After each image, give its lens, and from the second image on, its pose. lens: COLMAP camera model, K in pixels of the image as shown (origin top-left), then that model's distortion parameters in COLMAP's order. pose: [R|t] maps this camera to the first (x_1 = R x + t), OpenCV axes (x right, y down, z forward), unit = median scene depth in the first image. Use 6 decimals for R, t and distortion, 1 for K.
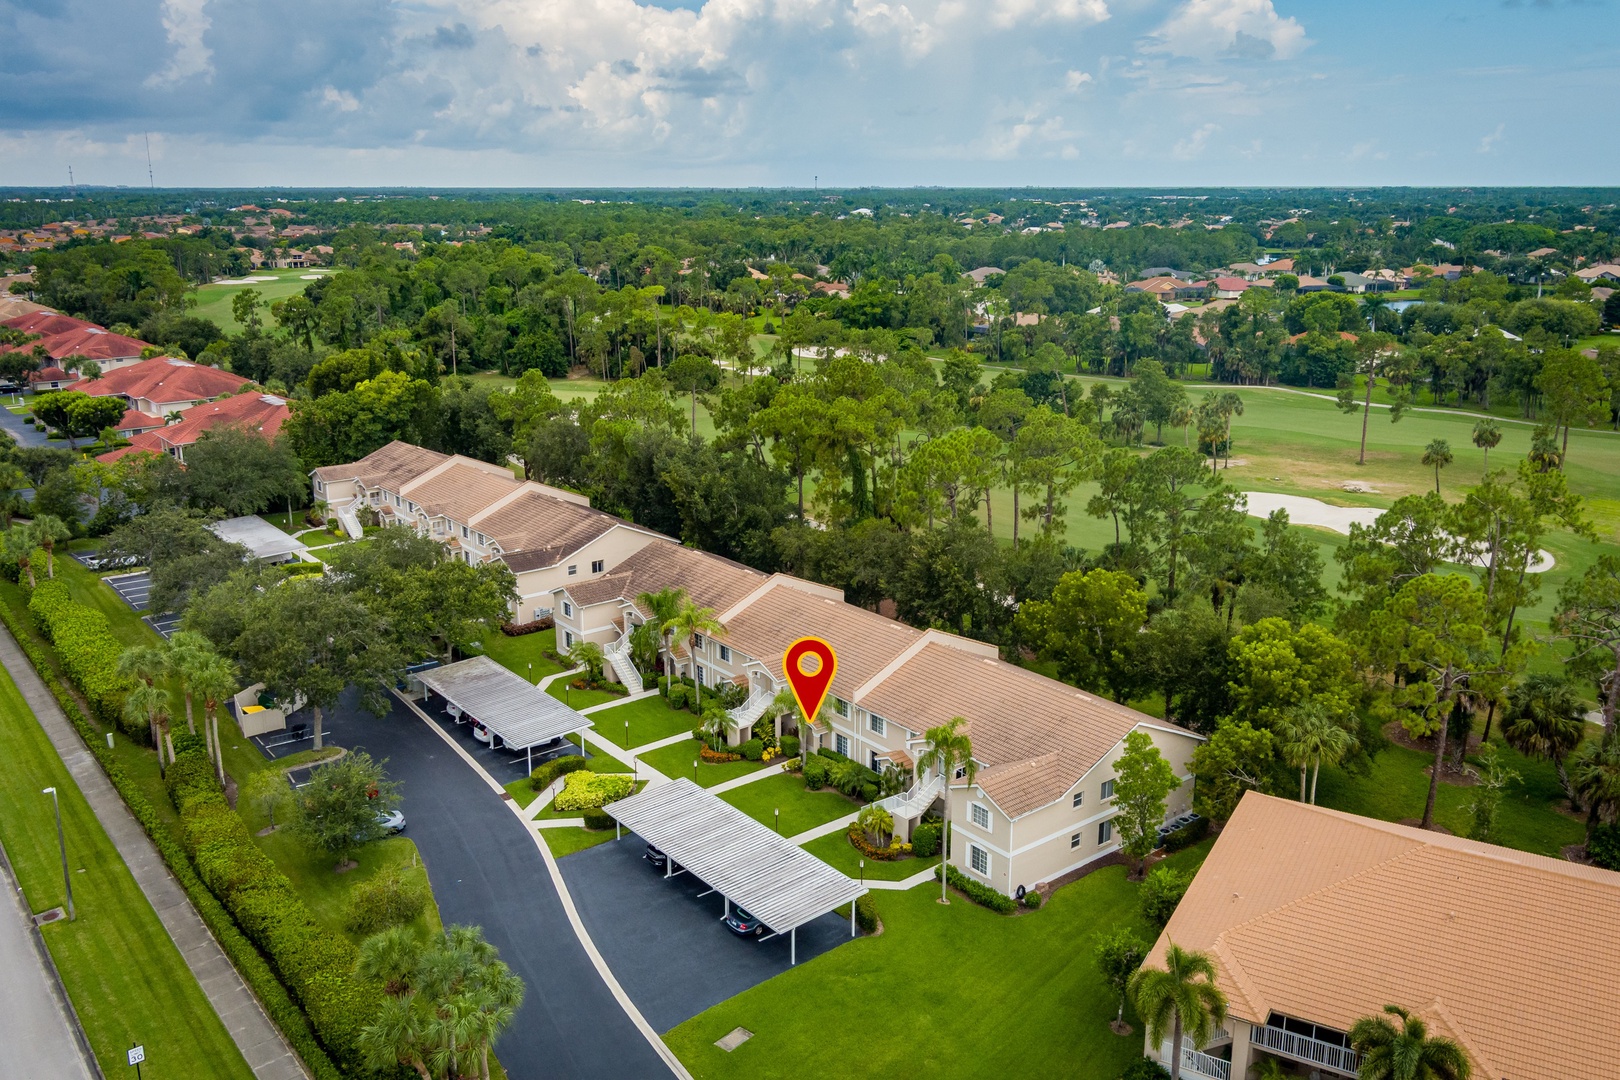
lens RADIAL K [[1358.8, 0, 801.3], [0, 1358.8, 504.9], [0, 0, 1]] dist [0.021422, -0.016334]
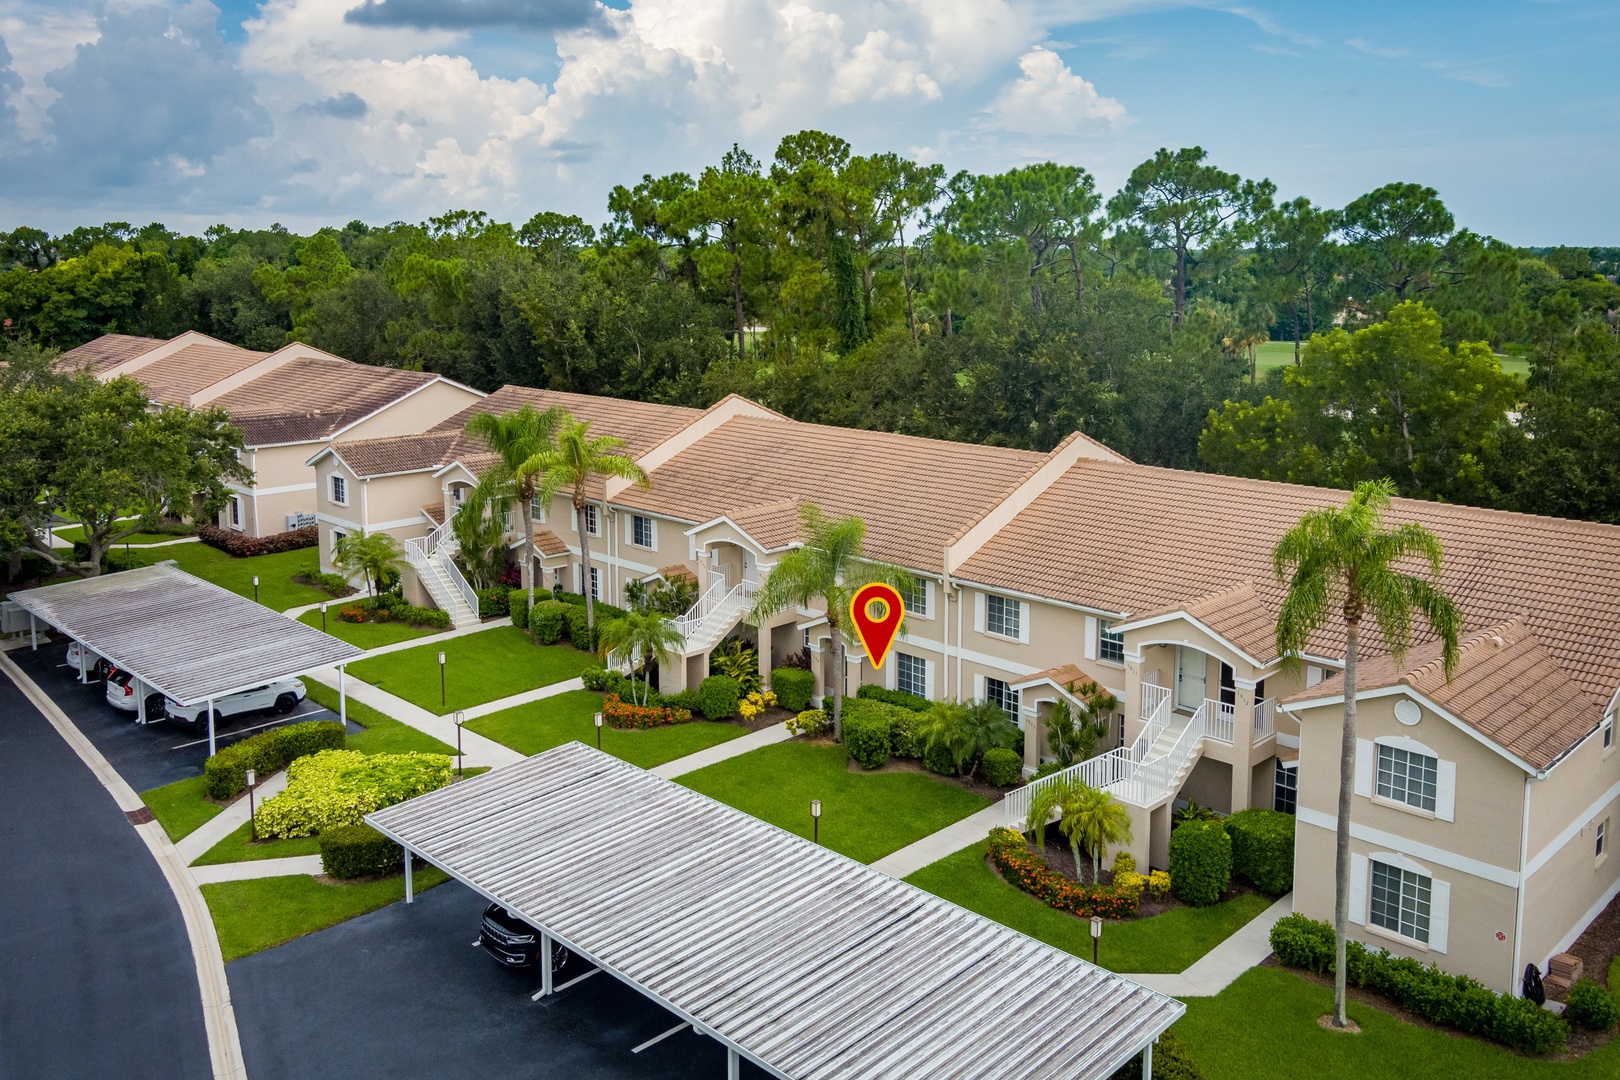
lens RADIAL K [[1374.9, 0, 811.4], [0, 1374.9, 406.1], [0, 0, 1]] dist [0.011147, -0.007977]
pose [[0.993155, -0.009019, 0.116454, -0.057037], [0.023213, 0.992368, -0.121110, 0.137038], [-0.114473, 0.122985, 0.985784, 0.511901]]
